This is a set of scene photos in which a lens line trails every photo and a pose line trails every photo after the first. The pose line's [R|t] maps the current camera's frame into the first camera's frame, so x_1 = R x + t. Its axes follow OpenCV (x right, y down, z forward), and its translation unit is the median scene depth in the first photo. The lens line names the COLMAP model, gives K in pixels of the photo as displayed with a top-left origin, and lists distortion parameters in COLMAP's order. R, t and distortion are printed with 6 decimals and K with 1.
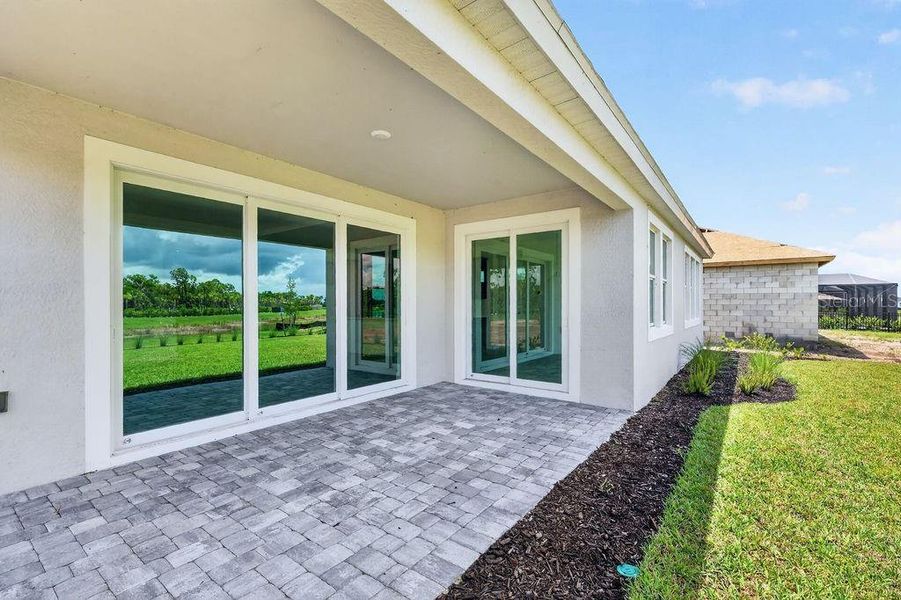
lens RADIAL K [[398.7, 0, 449.5], [0, 398.7, 302.2], [0, 0, 1]] dist [0.001520, -0.000243]
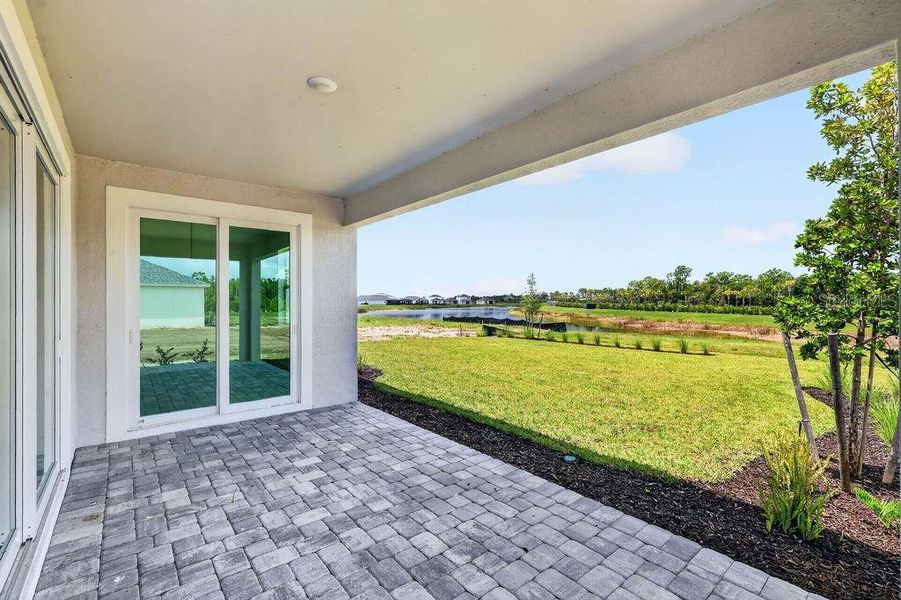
lens RADIAL K [[398.7, 0, 449.4], [0, 398.7, 301.1], [0, 0, 1]] dist [0.001520, -0.000243]
pose [[0.236741, 0.000048, 0.971573, -0.726266], [-0.001077, 0.999999, 0.000213, -0.025316], [-0.971572, -0.001097, 0.236741, 0.544779]]
